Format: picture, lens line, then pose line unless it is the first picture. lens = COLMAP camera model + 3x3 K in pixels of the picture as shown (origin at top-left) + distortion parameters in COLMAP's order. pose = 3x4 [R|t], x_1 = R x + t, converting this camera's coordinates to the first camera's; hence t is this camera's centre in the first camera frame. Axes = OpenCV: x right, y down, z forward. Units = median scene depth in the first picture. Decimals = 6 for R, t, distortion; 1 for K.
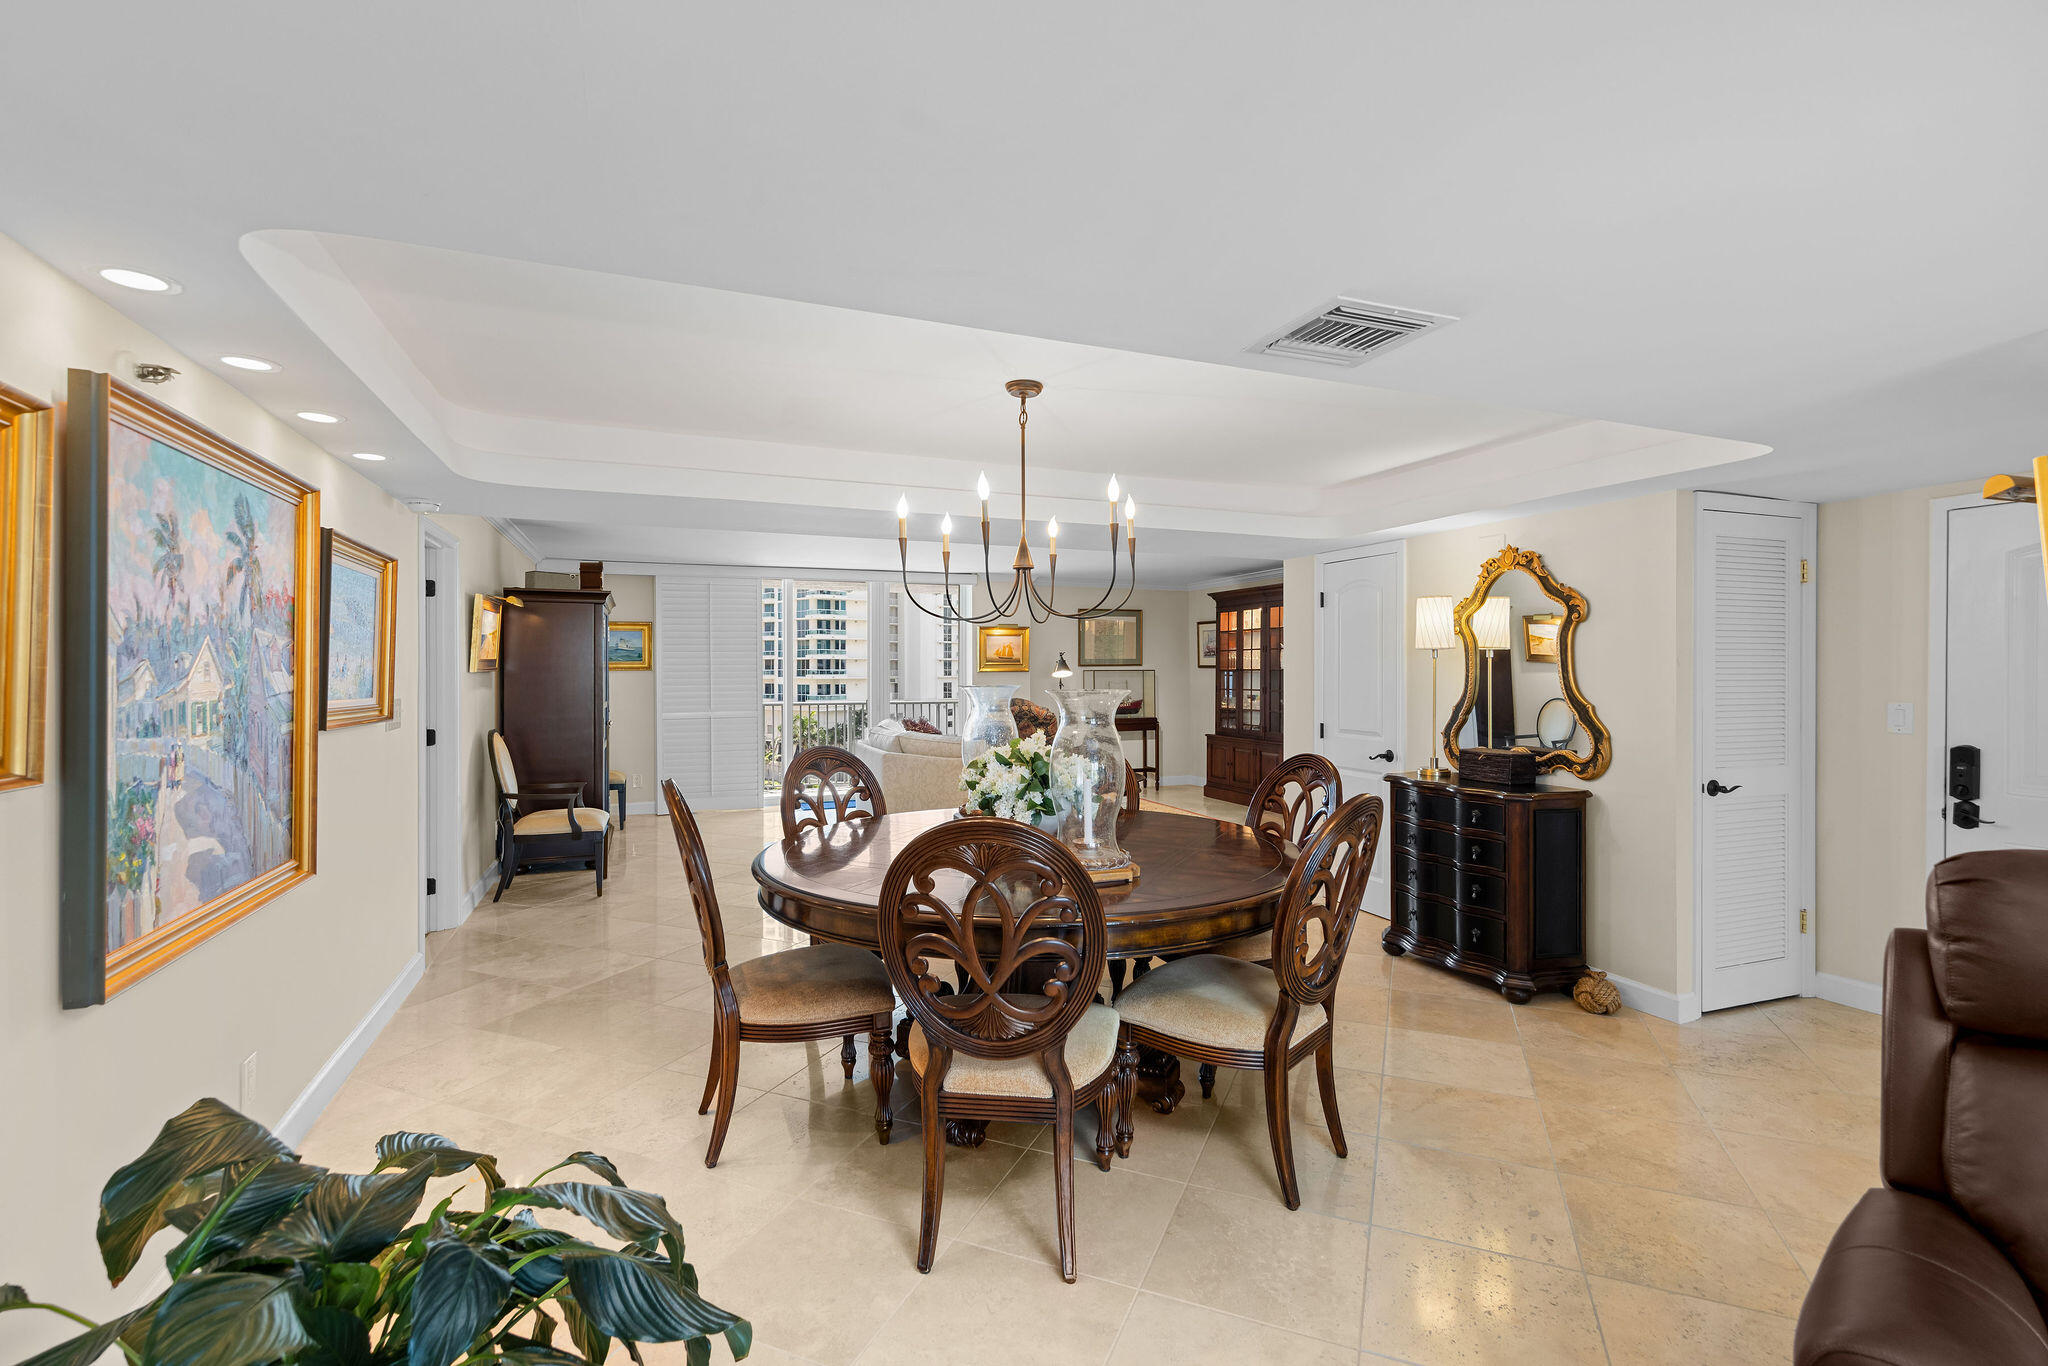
lens RADIAL K [[923.8, 0, 1027.7], [0, 923.8, 671.1], [0, 0, 1]] dist [0.015344, -0.000214]
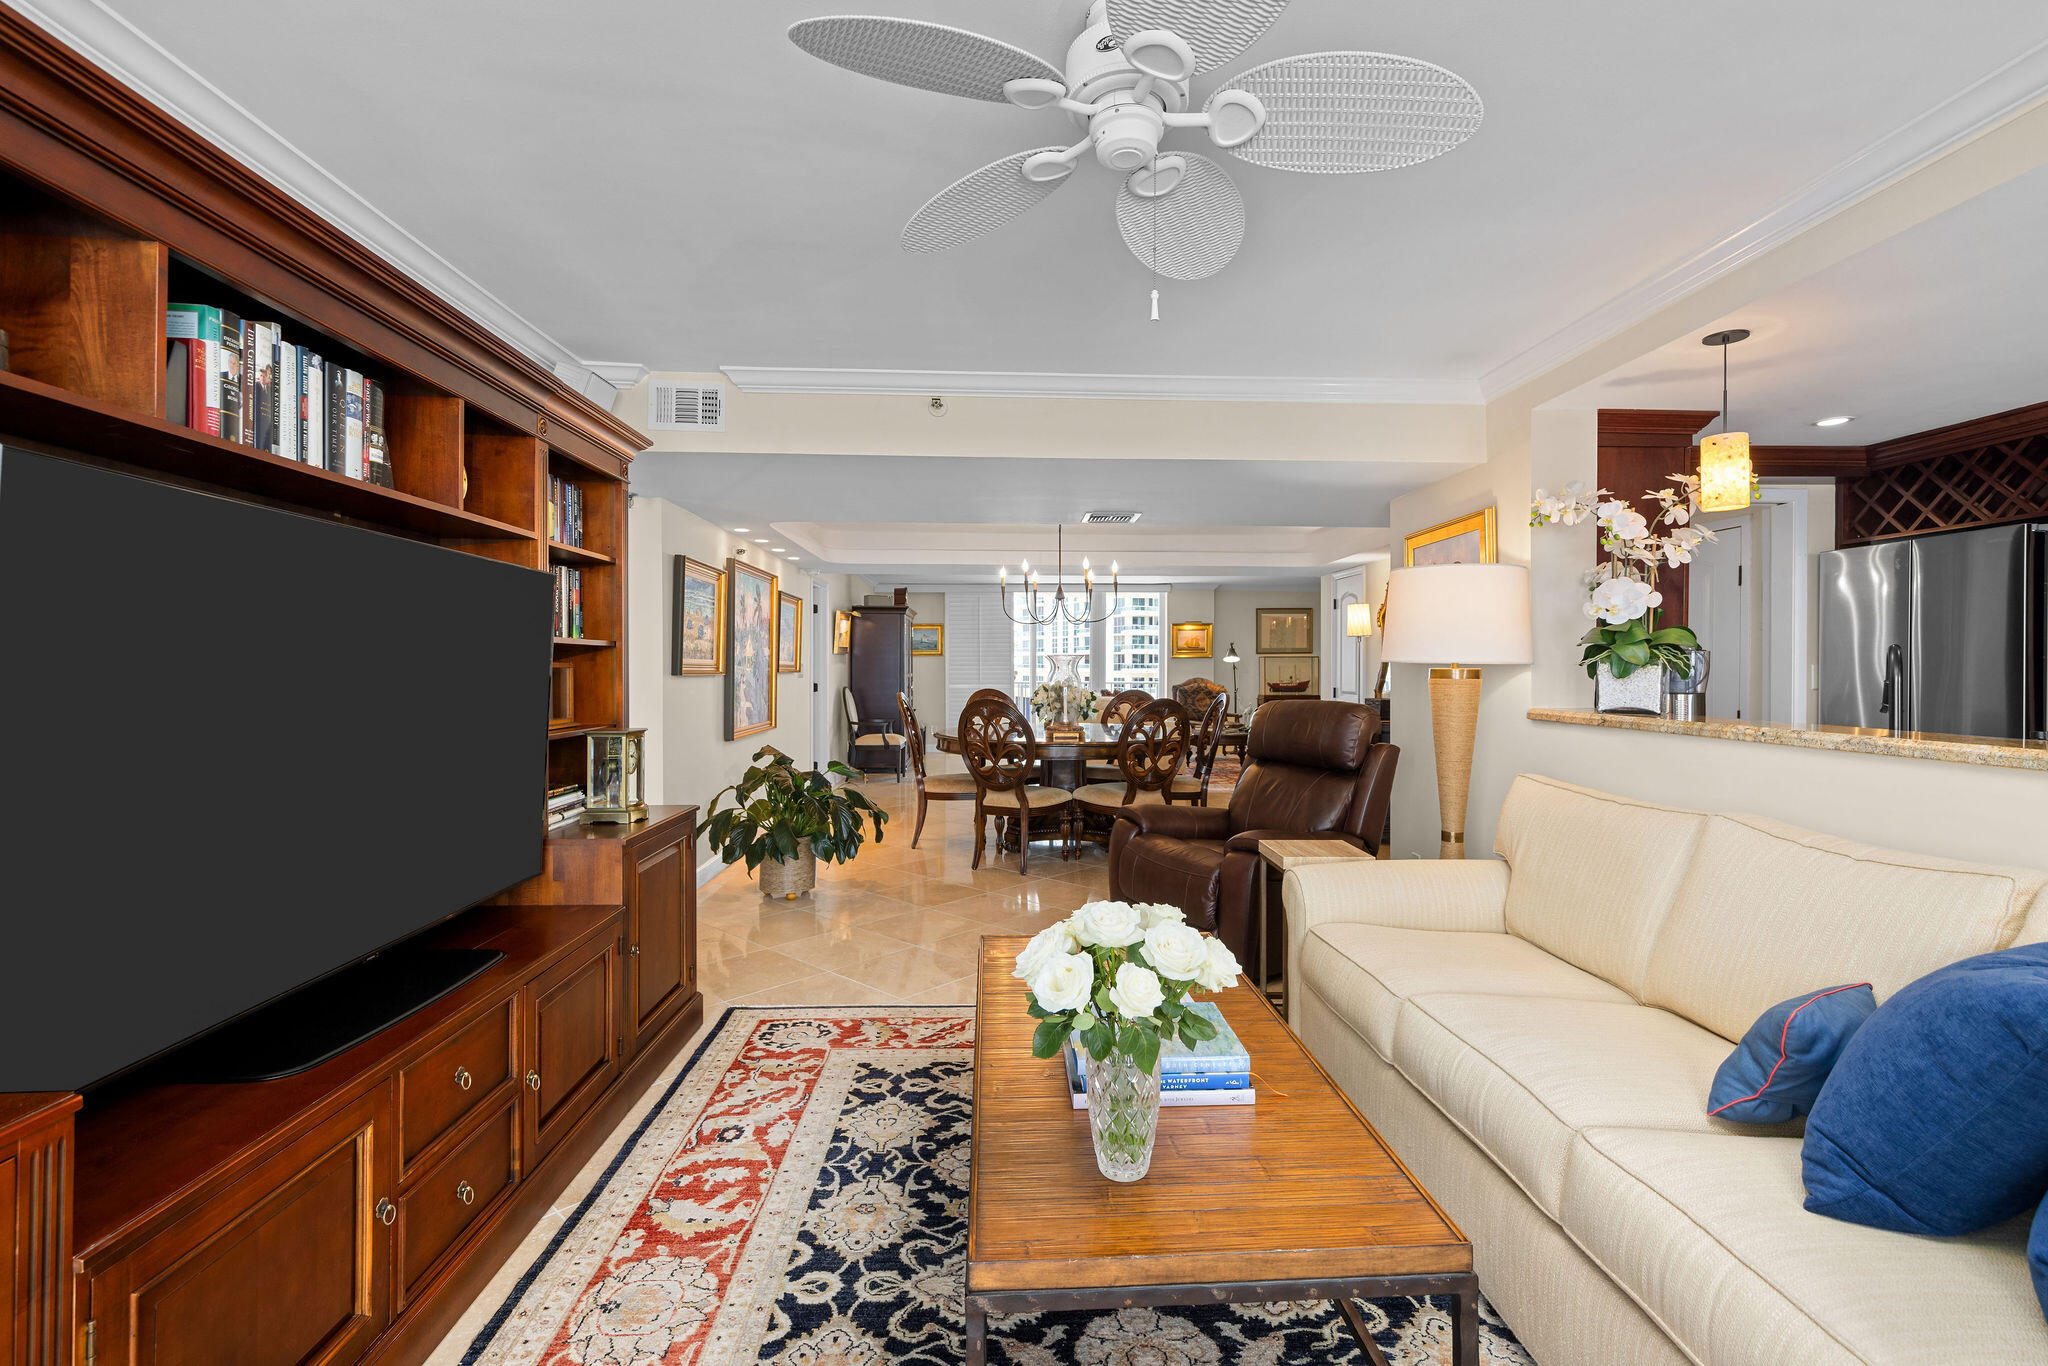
lens RADIAL K [[923.8, 0, 1040.8], [0, 923.8, 668.4], [0, 0, 1]] dist [0.015344, -0.000214]
pose [[0.944979, 0.002420, -0.327123, 0.283708], [-0.001649, 0.999995, 0.002635, 0.018224], [0.327128, -0.001950, 0.944978, -0.438524]]
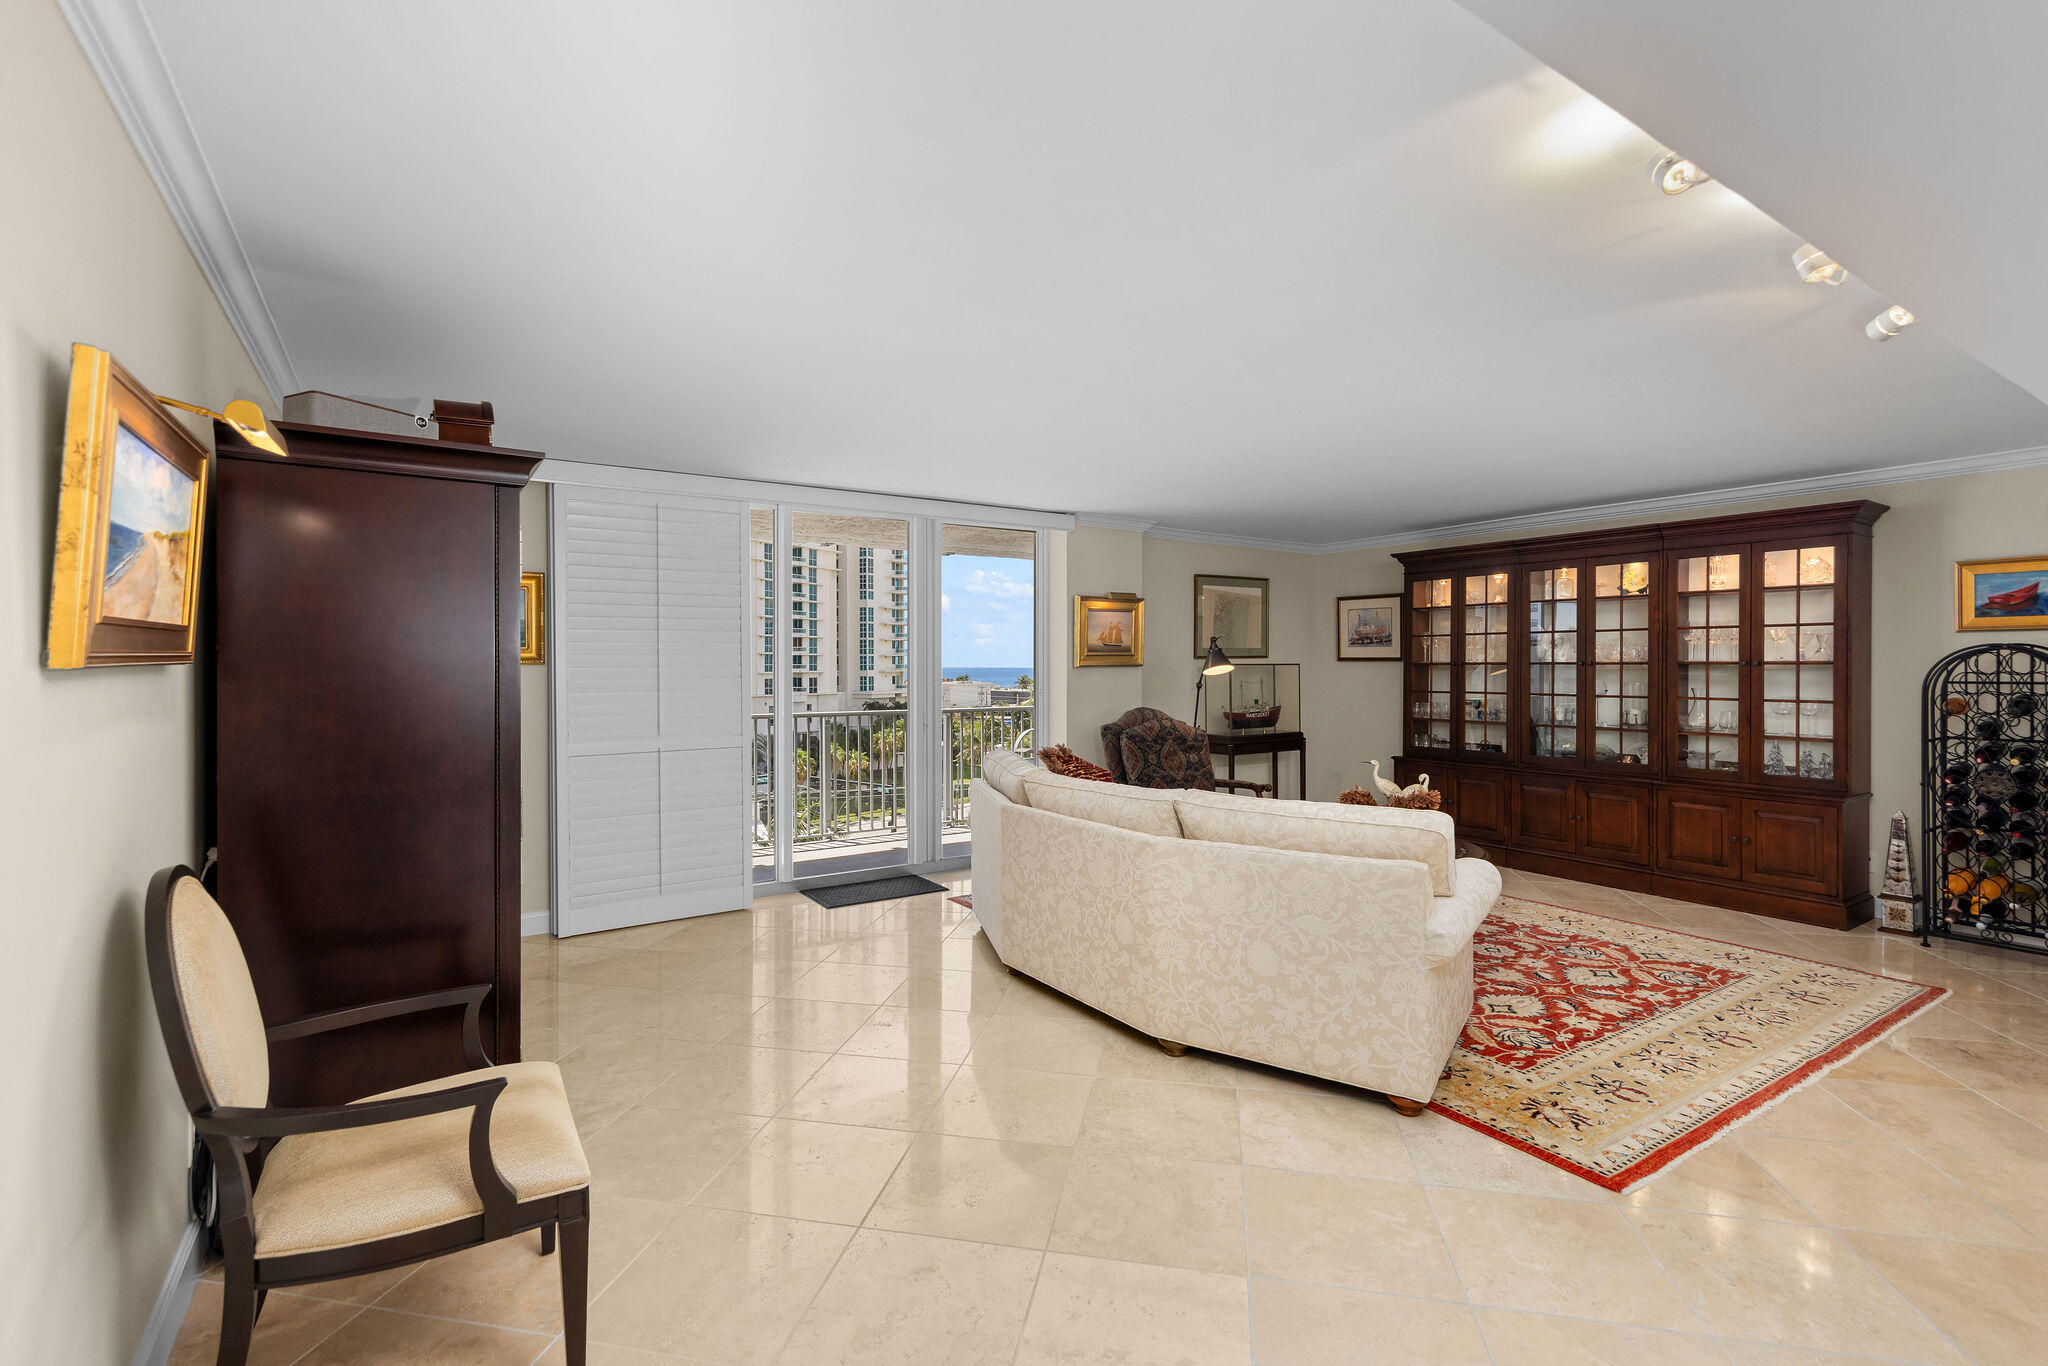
lens RADIAL K [[923.8, 0, 1028.6], [0, 923.8, 676.1], [0, 0, 1]] dist [0.015344, -0.000214]
pose [[0.981231, -0.002031, 0.192825, -0.294922], [-0.000082, 0.999940, 0.010953, 0.000443], [-0.192836, -0.010763, 0.981172, 0.528249]]
